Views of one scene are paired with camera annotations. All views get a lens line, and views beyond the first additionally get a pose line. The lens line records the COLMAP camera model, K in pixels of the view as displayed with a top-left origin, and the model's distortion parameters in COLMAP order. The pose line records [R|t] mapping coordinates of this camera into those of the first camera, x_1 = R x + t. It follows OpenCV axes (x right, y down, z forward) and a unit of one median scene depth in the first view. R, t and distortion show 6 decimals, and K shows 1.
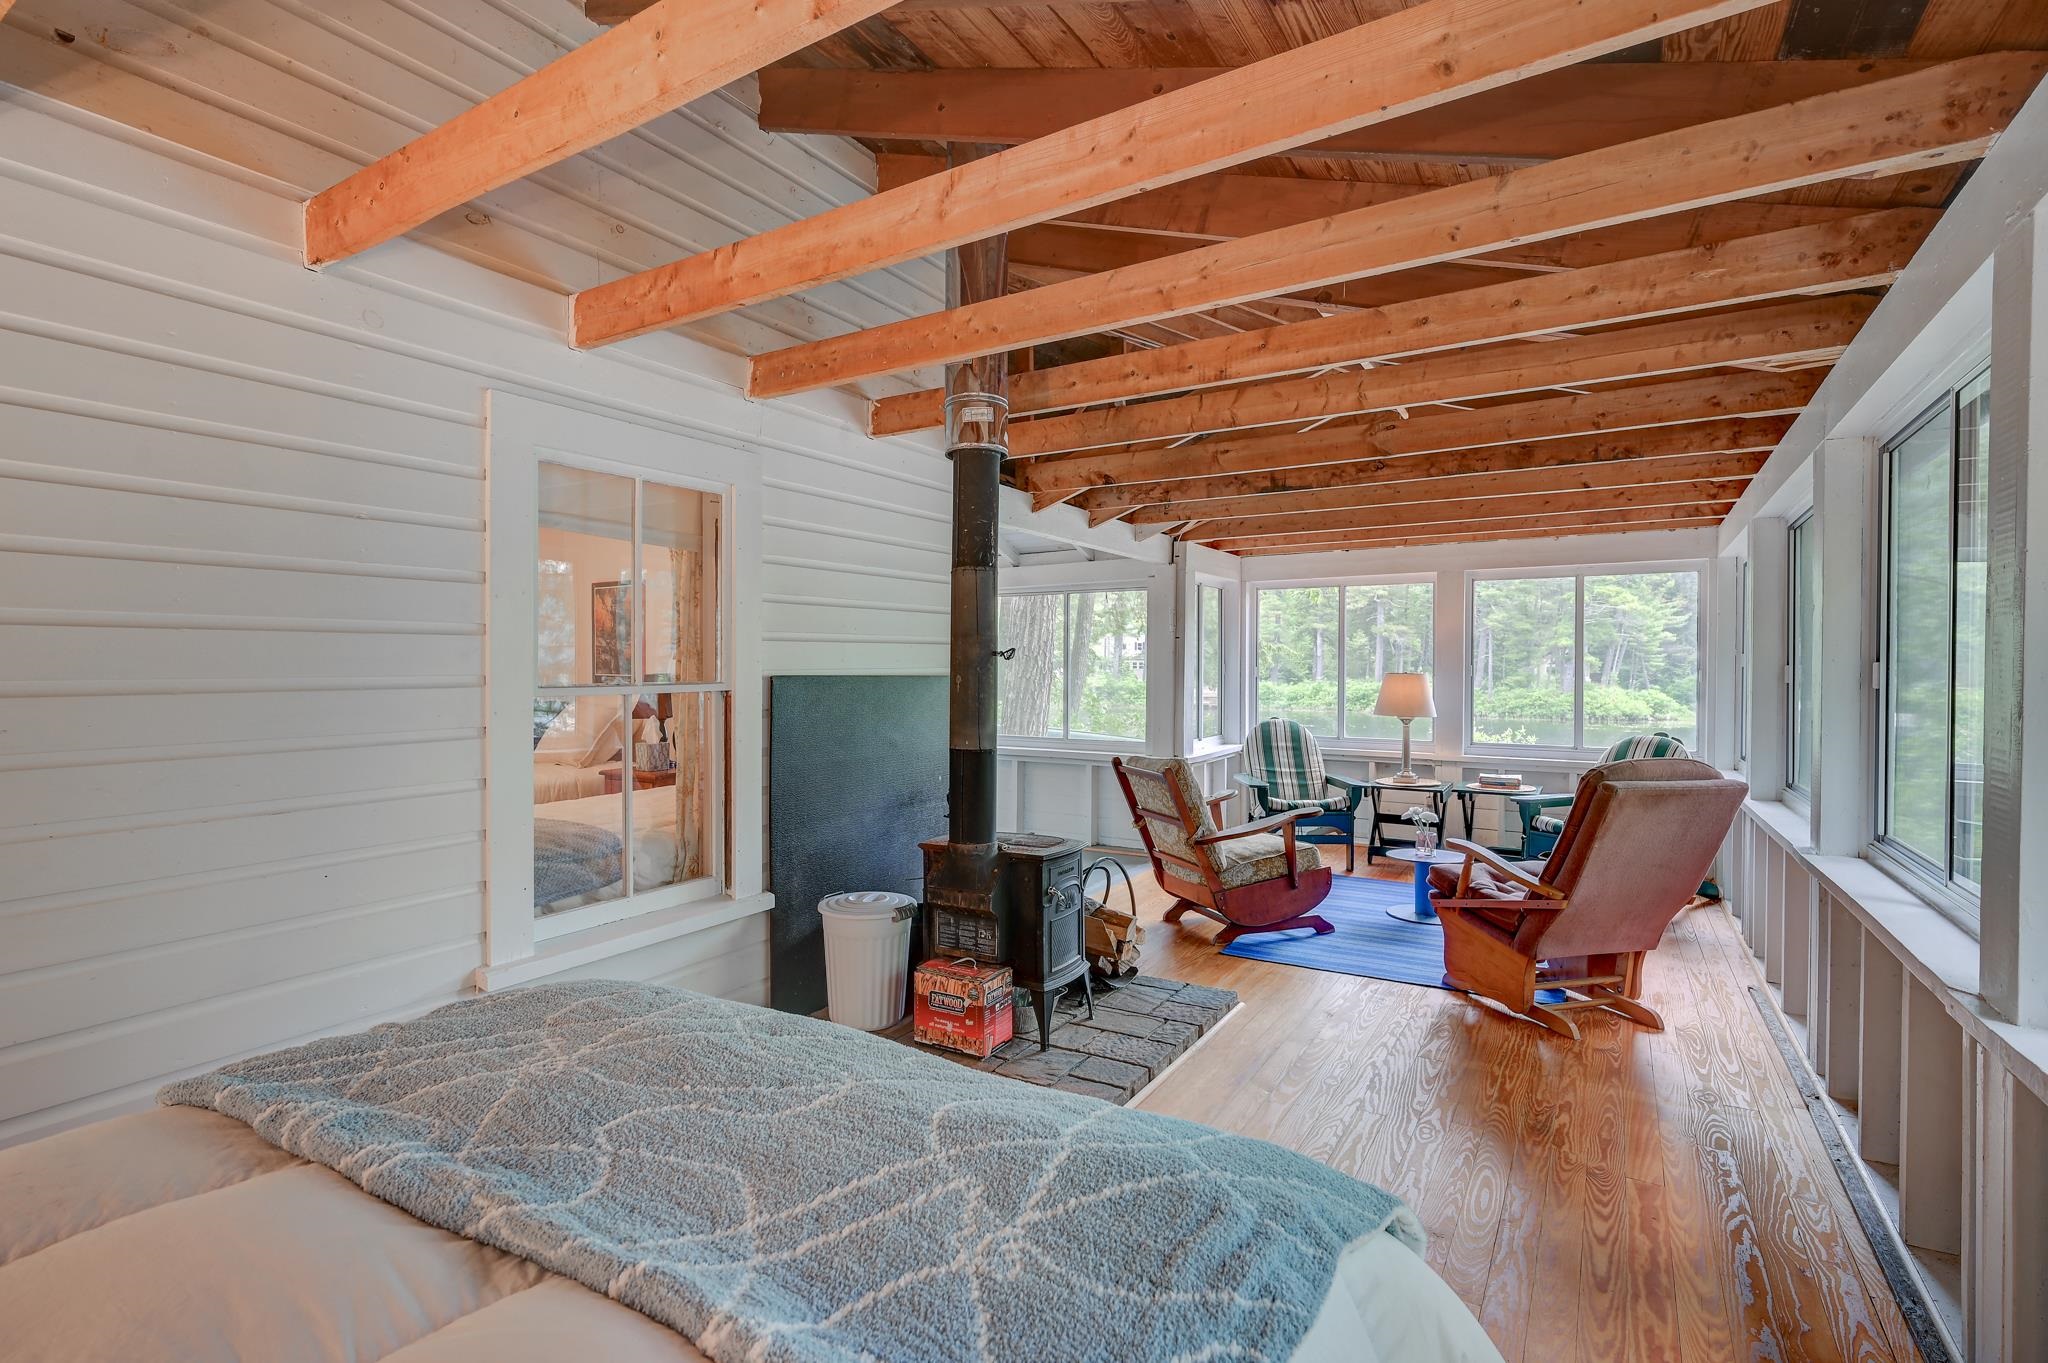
lens RADIAL K [[939.6, 0, 1023.8], [0, 939.6, 673.9], [0, 0, 1]] dist [-0.001971, -0.000096]
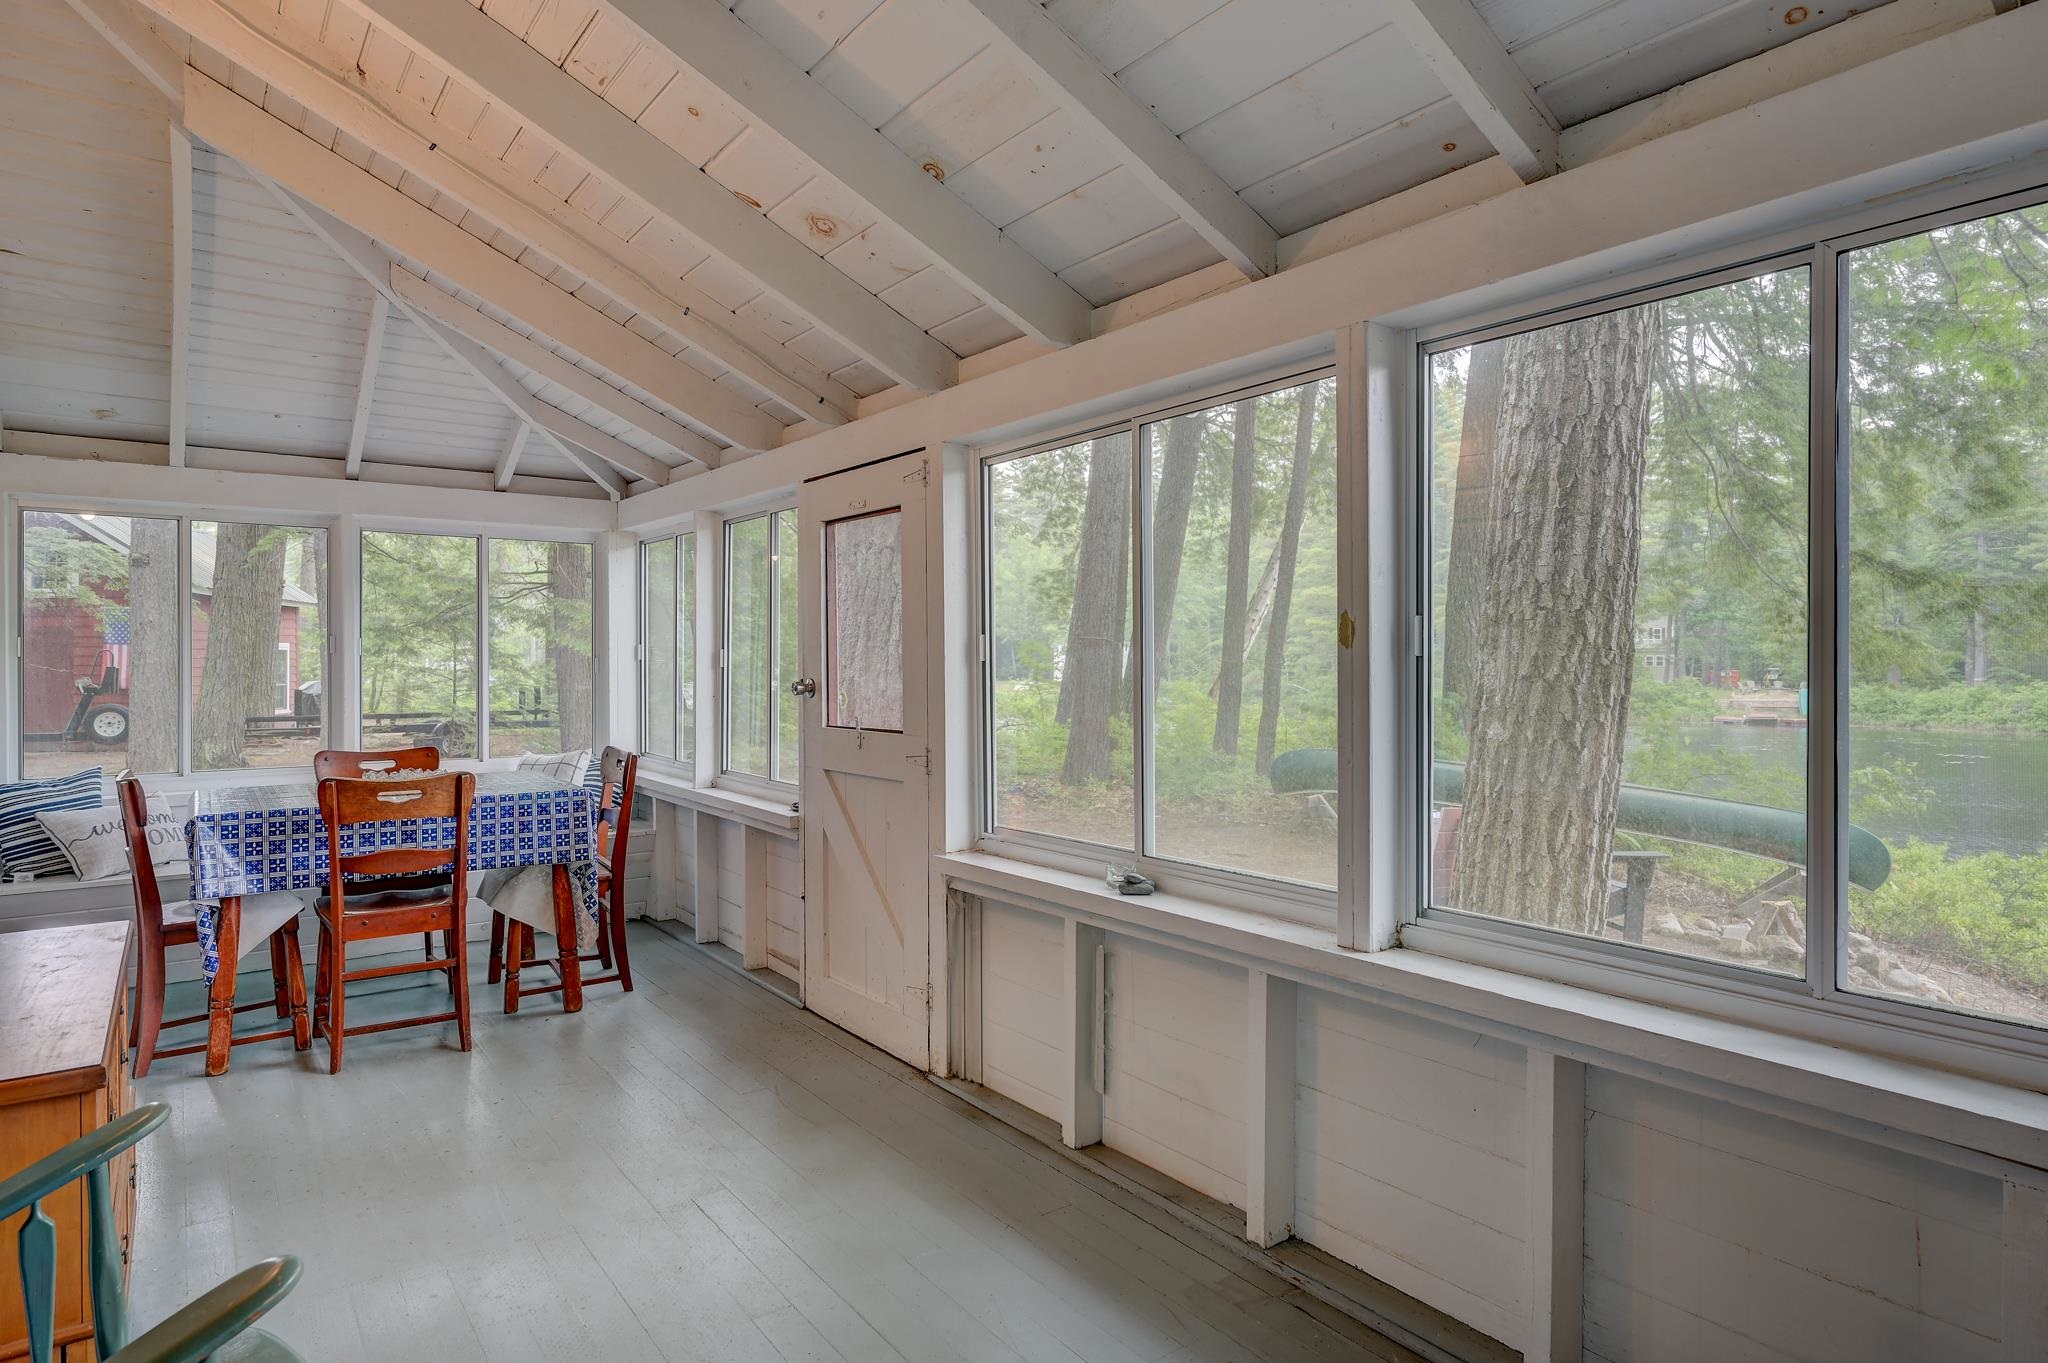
lens RADIAL K [[1146.4, 0, 1023.9], [0, 1146.4, 660.0], [0, 0, 1]] dist [0.008977, 0.000774]
pose [[0.929775, -0.004669, -0.368098, -0.035095], [0.000394, 0.999932, -0.011686, 0.004127], [0.368127, 0.010720, 0.929714, 1.052311]]
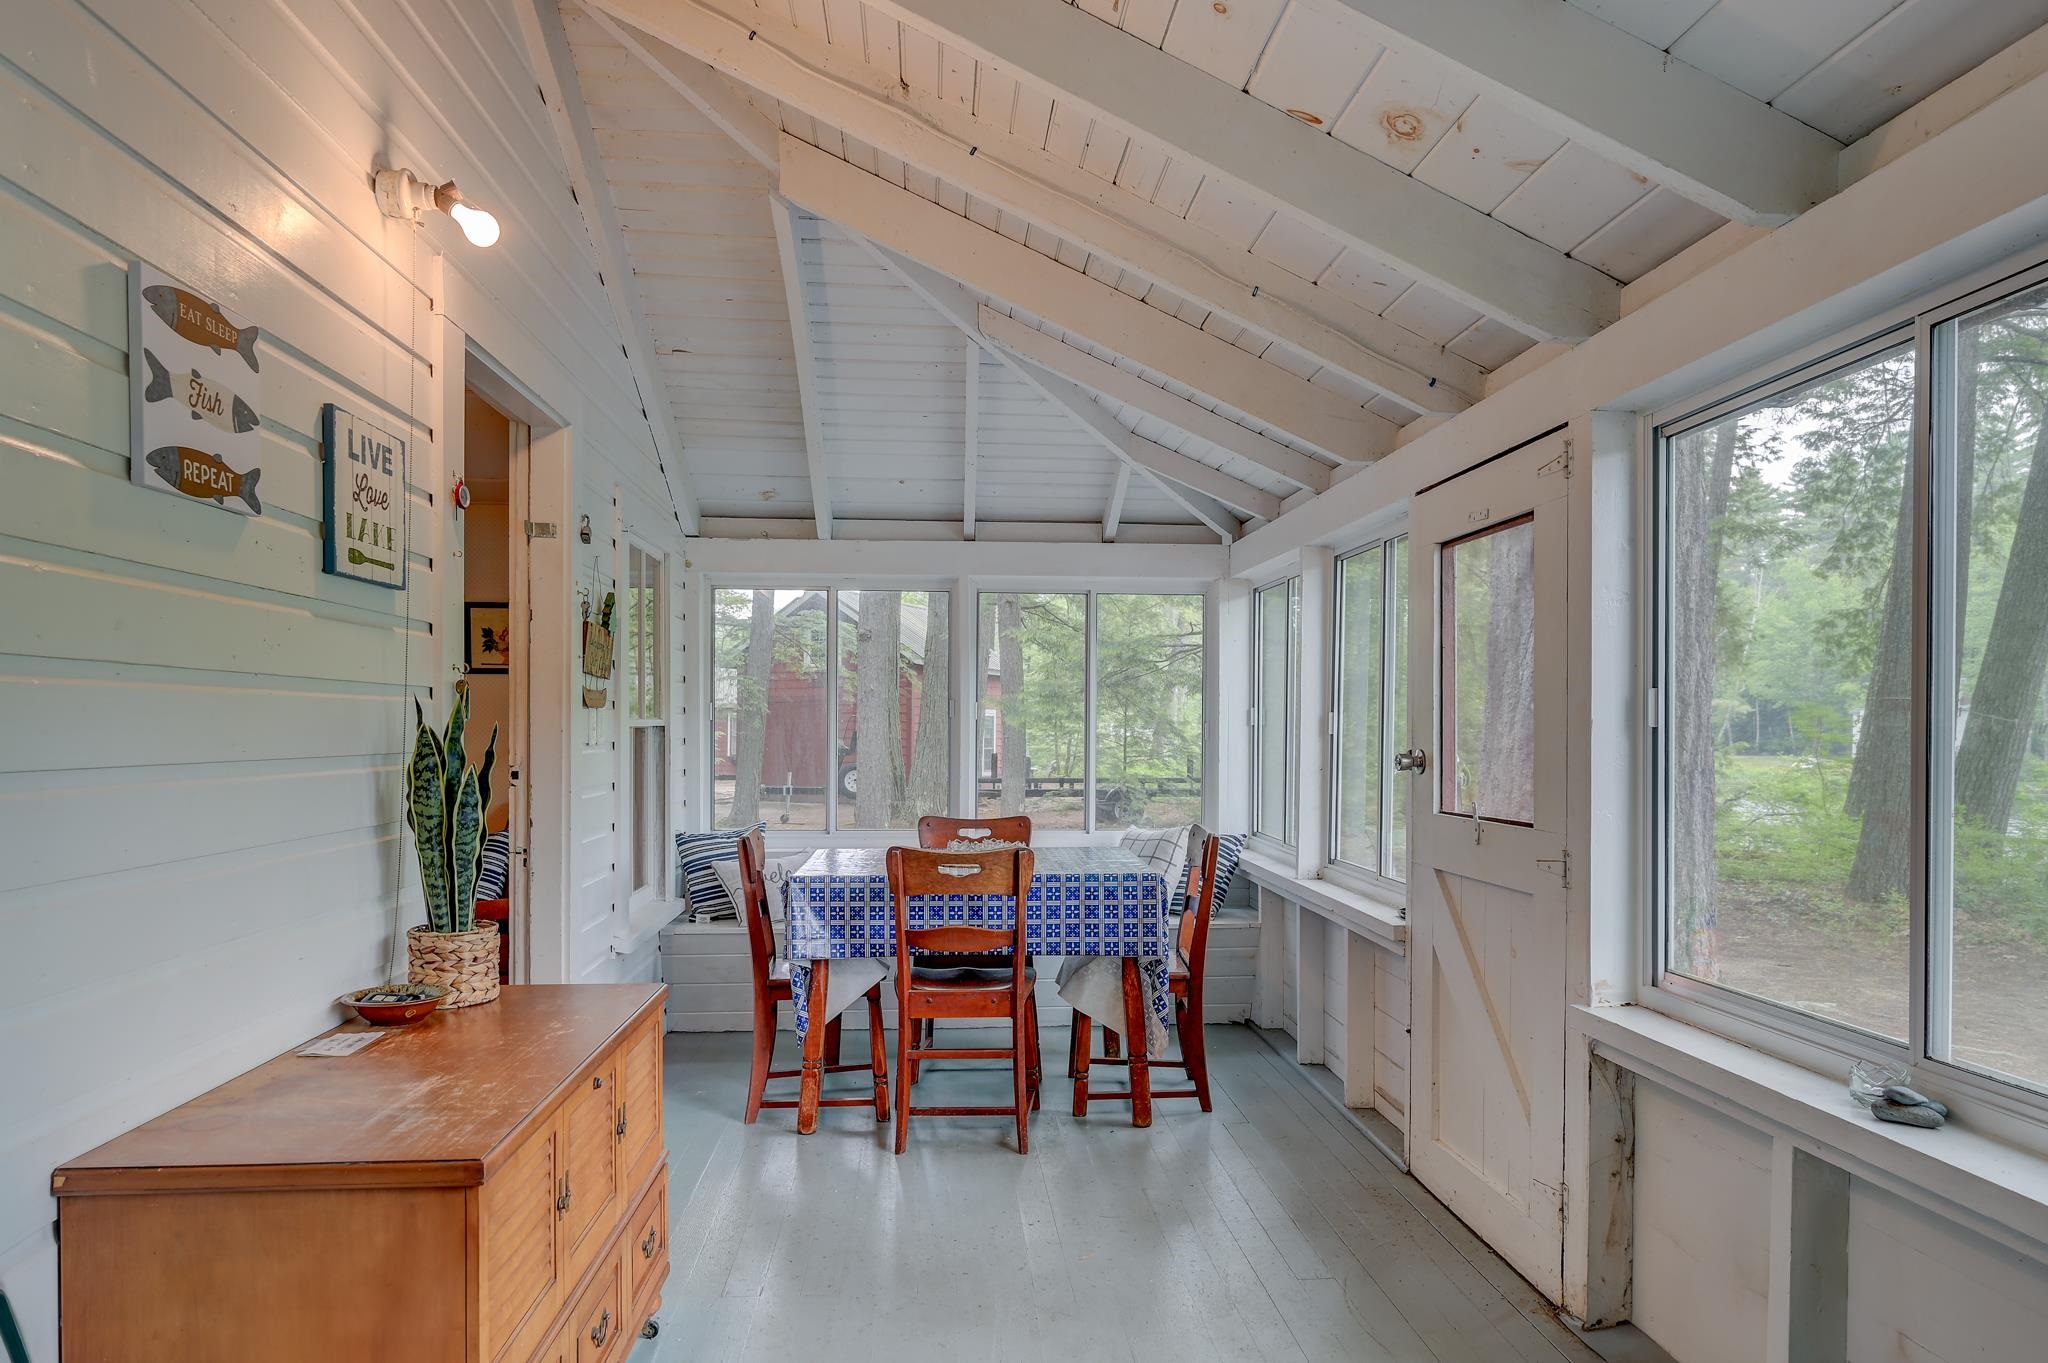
lens RADIAL K [[1261.4, 0, 1024.4], [0, 1261.4, 746.1], [0, 0, 1]] dist [0.001330, -0.000676]
pose [[0.596619, 0.010798, -0.802452, -0.060134], [-0.010200, 0.999931, 0.005872, 0.003890], [0.802460, 0.004681, 0.596688, 1.230956]]
